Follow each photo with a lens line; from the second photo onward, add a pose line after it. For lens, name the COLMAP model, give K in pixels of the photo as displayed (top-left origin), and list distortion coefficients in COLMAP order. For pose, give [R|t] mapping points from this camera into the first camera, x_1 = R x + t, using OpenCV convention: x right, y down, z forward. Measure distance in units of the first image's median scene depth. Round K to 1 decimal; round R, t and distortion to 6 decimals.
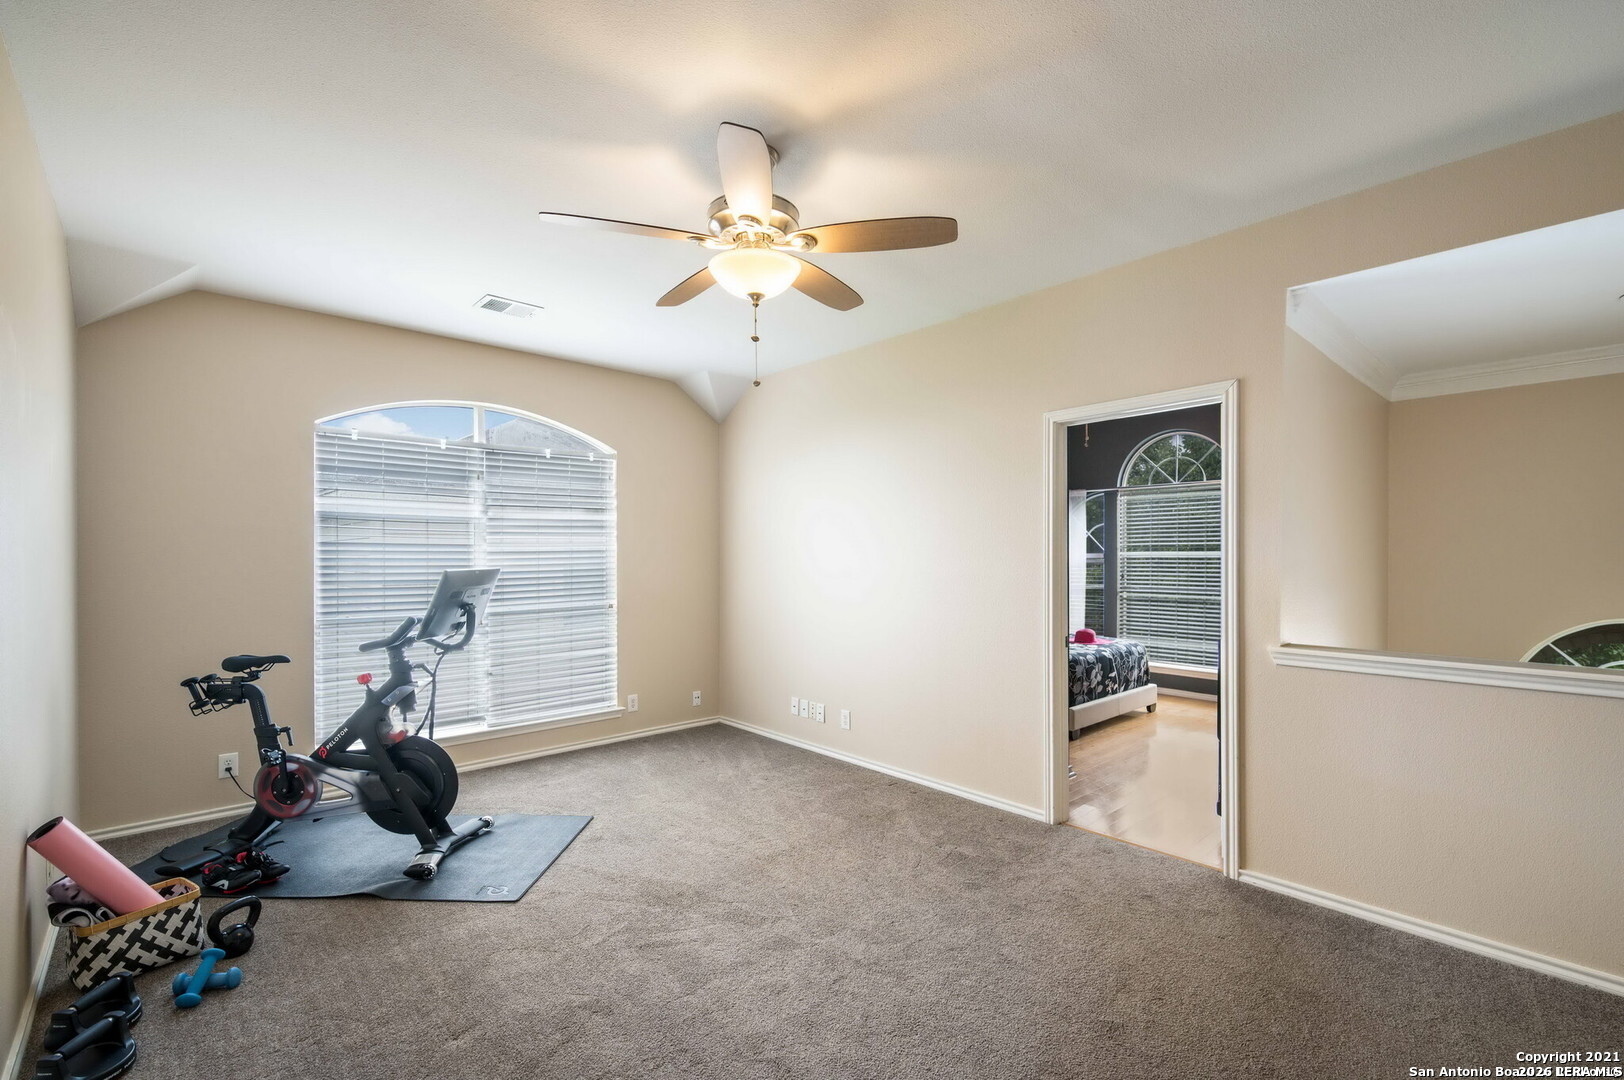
lens RADIAL K [[711.5, 0, 804.6], [0, 711.5, 566.8], [0, 0, 1]] dist [-0.002406, -0.000691]
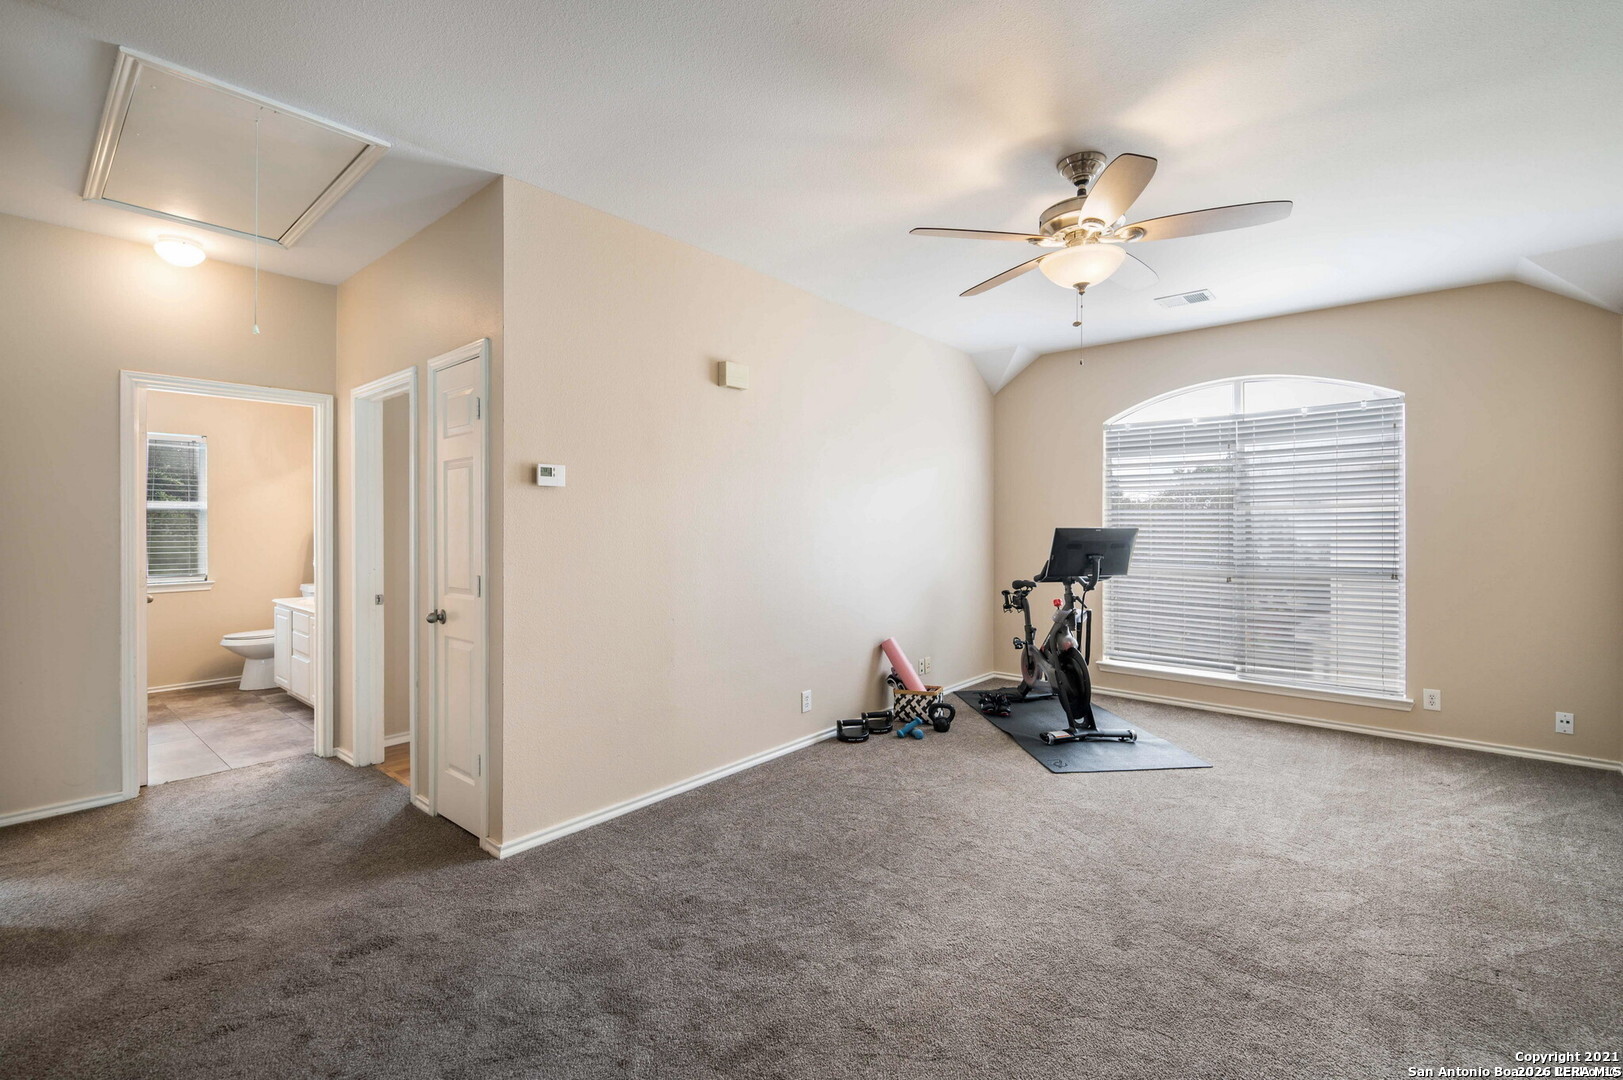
lens RADIAL K [[695.5, 0, 821.4], [0, 695.5, 536.1], [0, 0, 1]] dist [0.017349, -0.008830]
pose [[0.139710, 0.017411, -0.990039, 0.886162], [-0.015581, 0.999760, 0.015383, 0.008457], [0.990070, 0.013277, 0.139948, 0.393574]]
